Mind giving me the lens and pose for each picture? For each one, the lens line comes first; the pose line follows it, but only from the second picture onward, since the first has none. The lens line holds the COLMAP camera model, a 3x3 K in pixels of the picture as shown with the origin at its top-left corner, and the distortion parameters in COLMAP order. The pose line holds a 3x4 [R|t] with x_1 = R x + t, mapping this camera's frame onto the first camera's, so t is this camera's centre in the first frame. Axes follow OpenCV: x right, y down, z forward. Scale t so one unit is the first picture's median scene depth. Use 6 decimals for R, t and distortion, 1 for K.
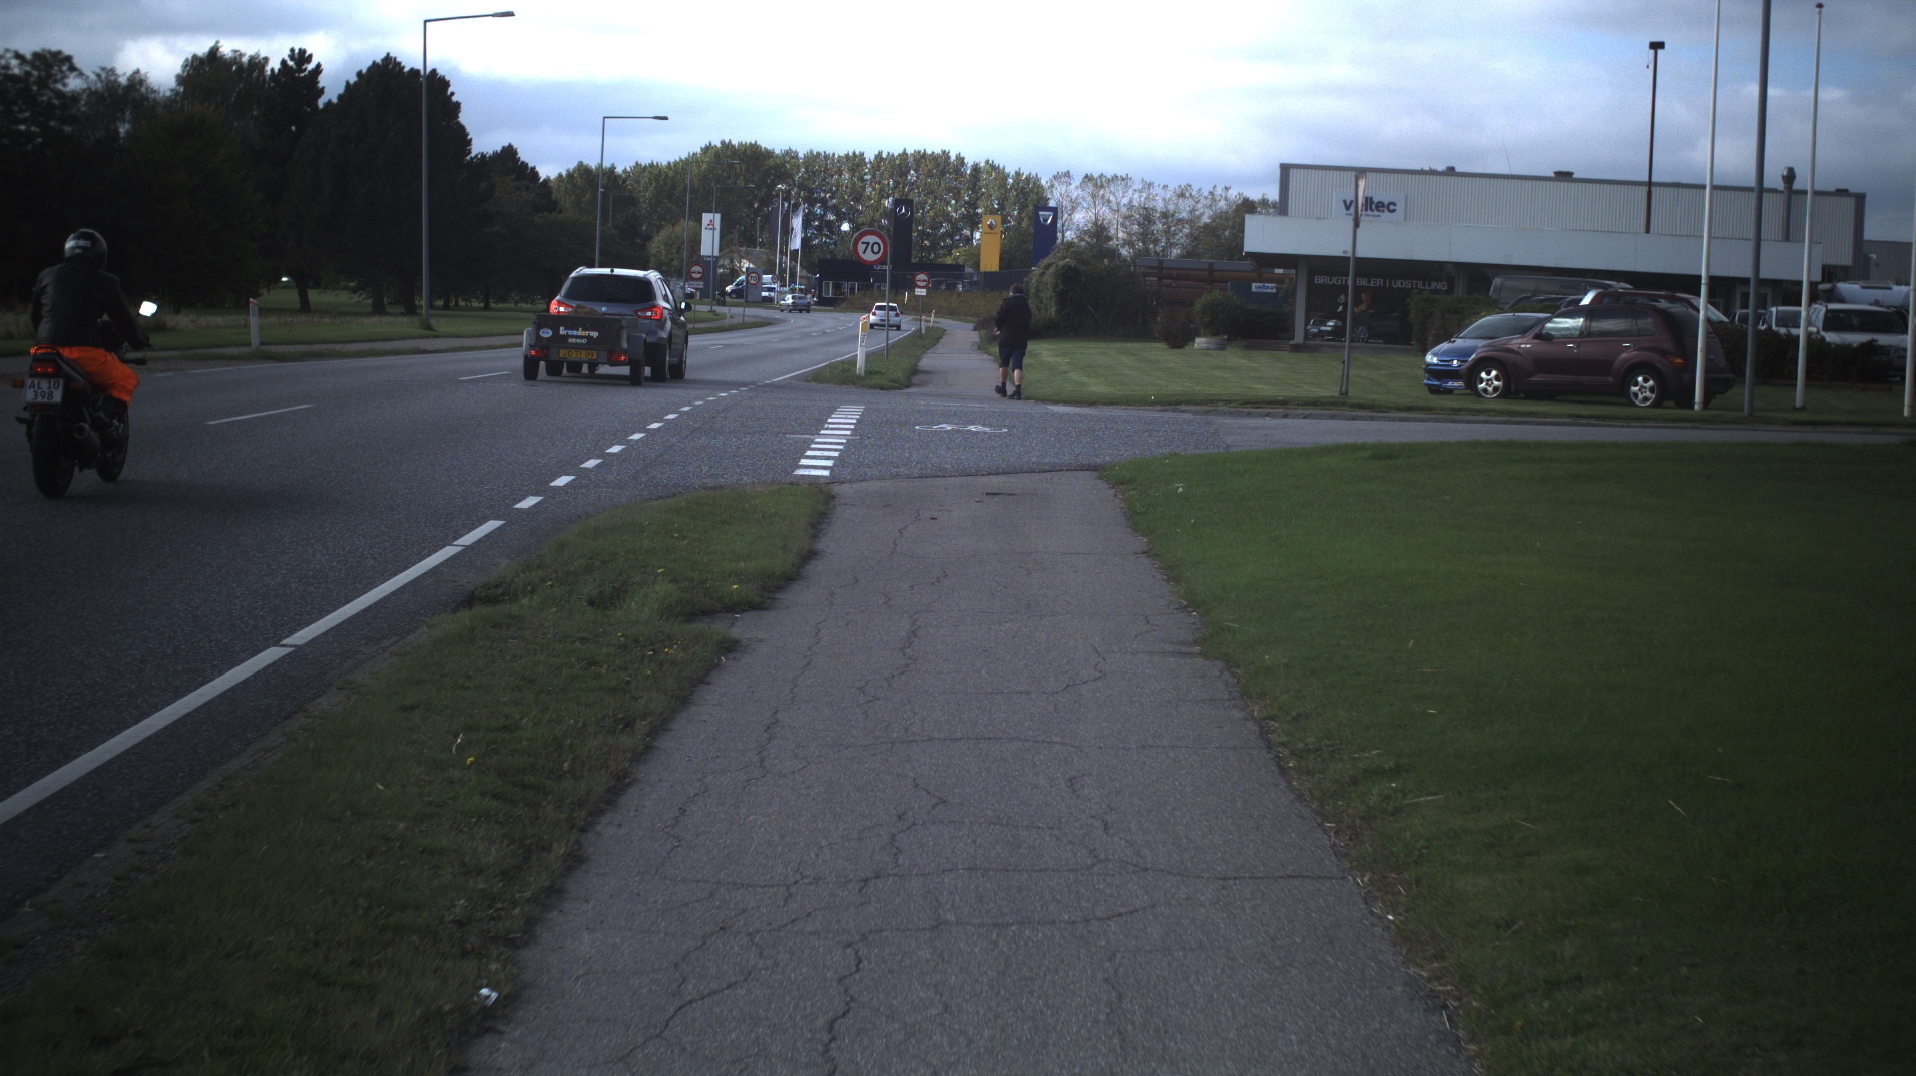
lens RADIAL K [[3358.3, 0, 958.0], [0, 3358.3, 538.0], [0, 0, 1]] dist [-0.280669, 0.151564]
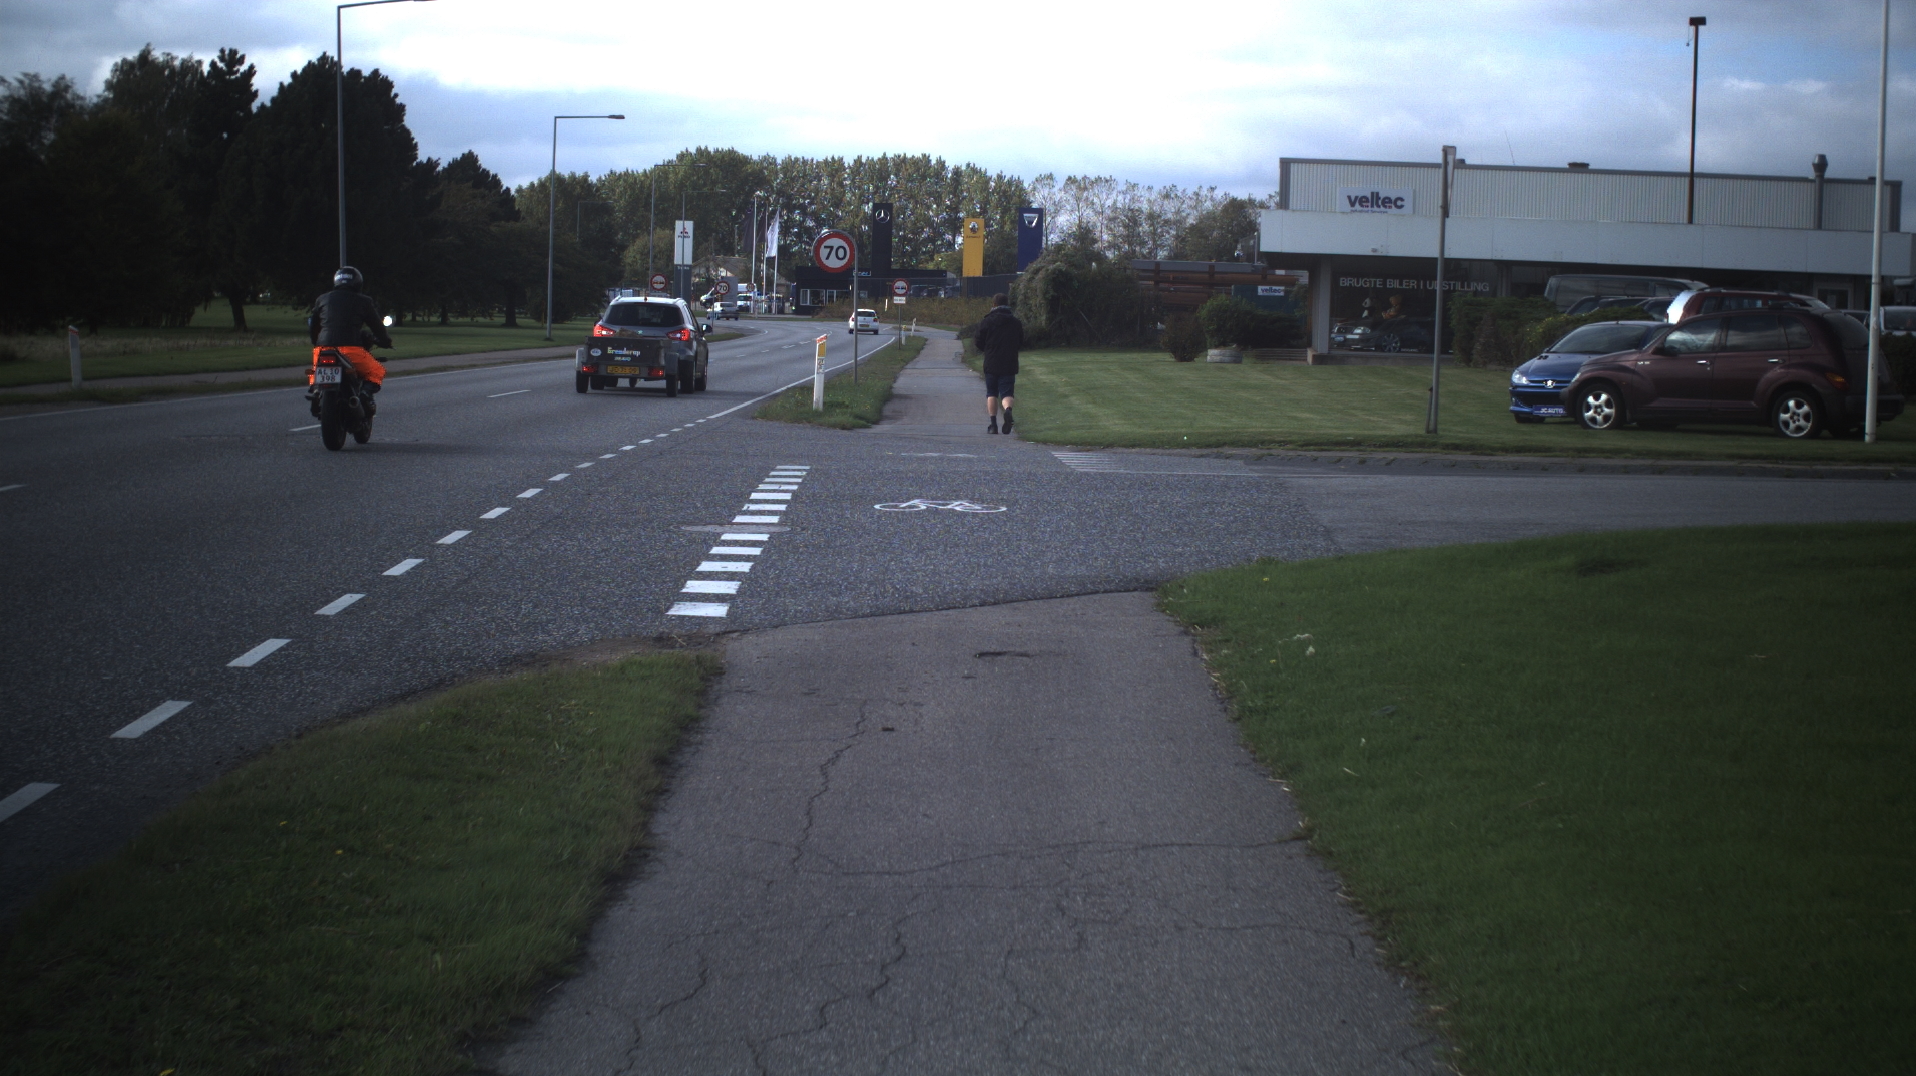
lens RADIAL K [[3358.3, 0, 958.0], [0, 3358.3, 538.0], [0, 0, 1]] dist [-0.280669, 0.151564]
pose [[0.999891, -0.014194, 0.004083, 0.000351], [0.014201, 0.999898, -0.001521, -0.005118], [-0.004061, 0.001579, 0.999991, 0.061465]]
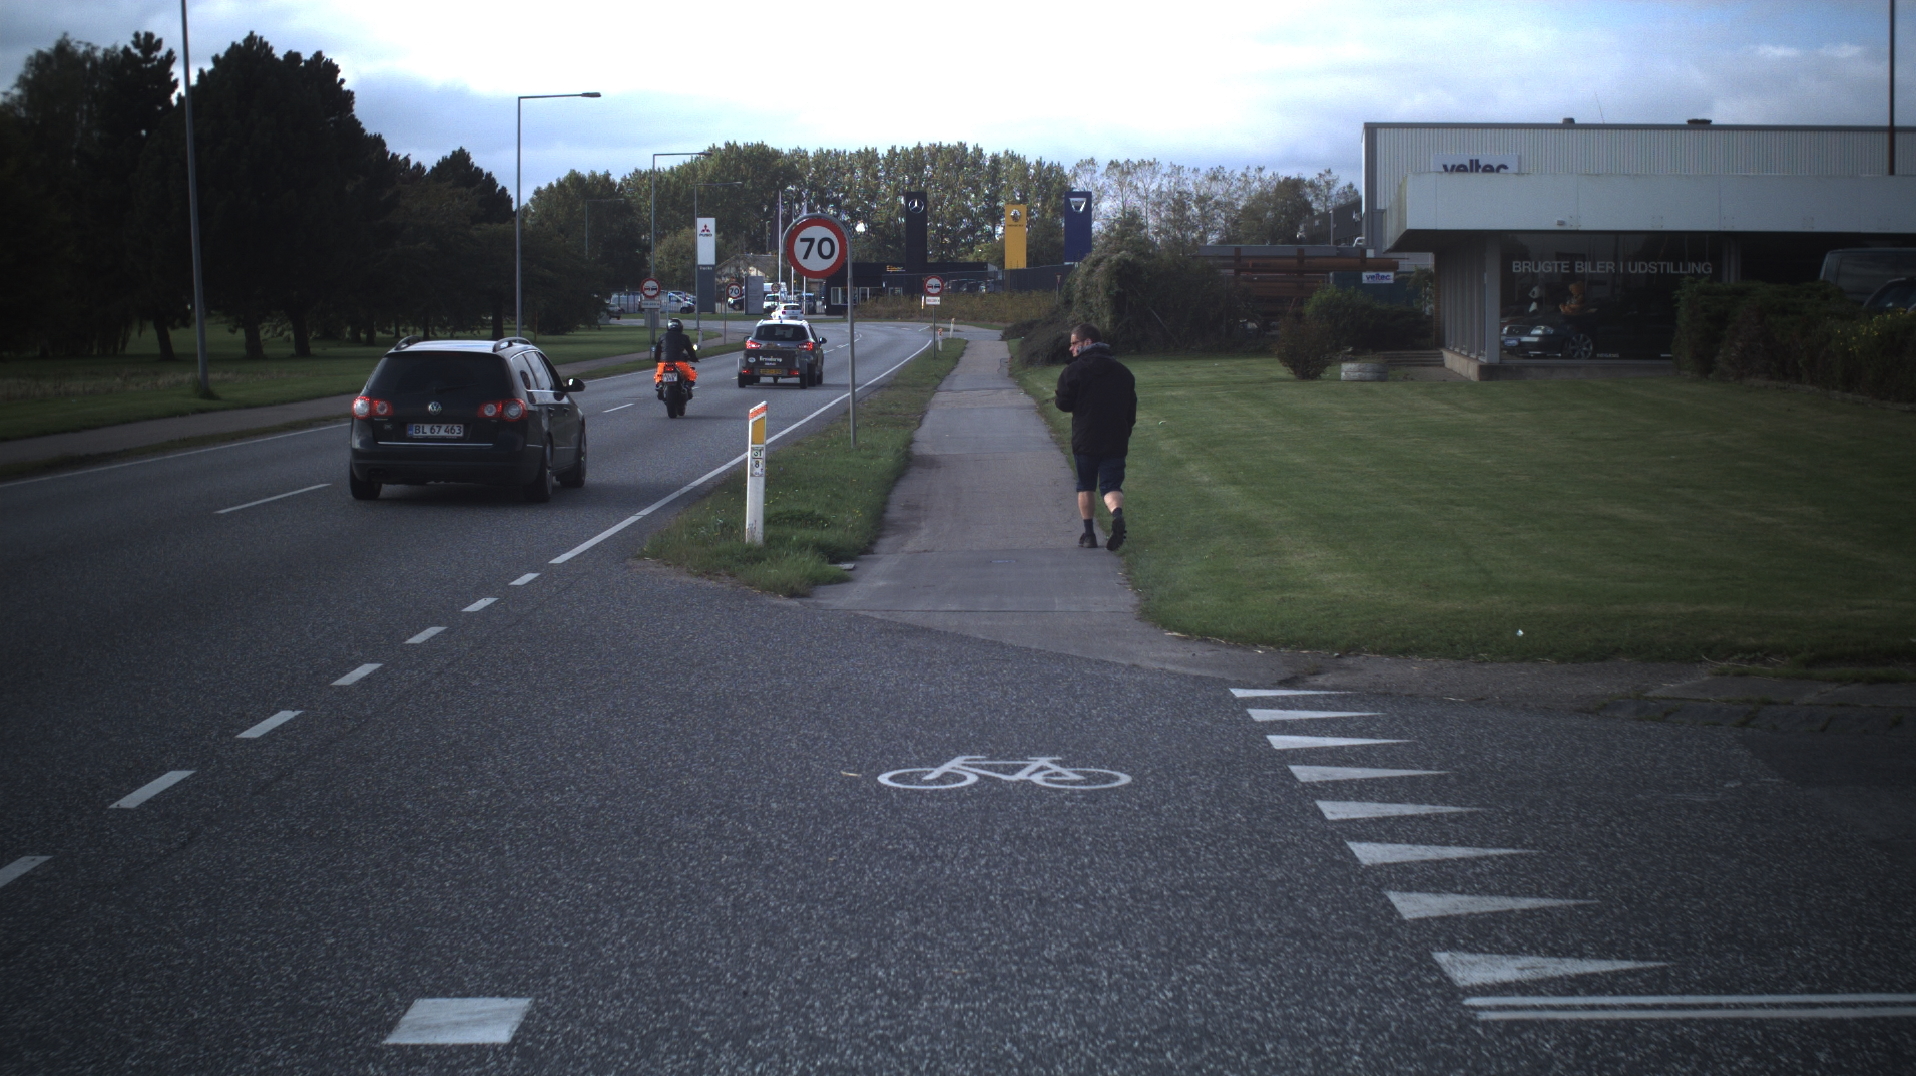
lens RADIAL K [[3358.3, 0, 958.0], [0, 3358.3, 538.0], [0, 0, 1]] dist [-0.280669, 0.151564]
pose [[0.998982, -0.043869, -0.010550, 0.000655], [0.043879, 0.999037, 0.000647, -0.015760], [0.010512, -0.001109, 0.999944, 0.184995]]
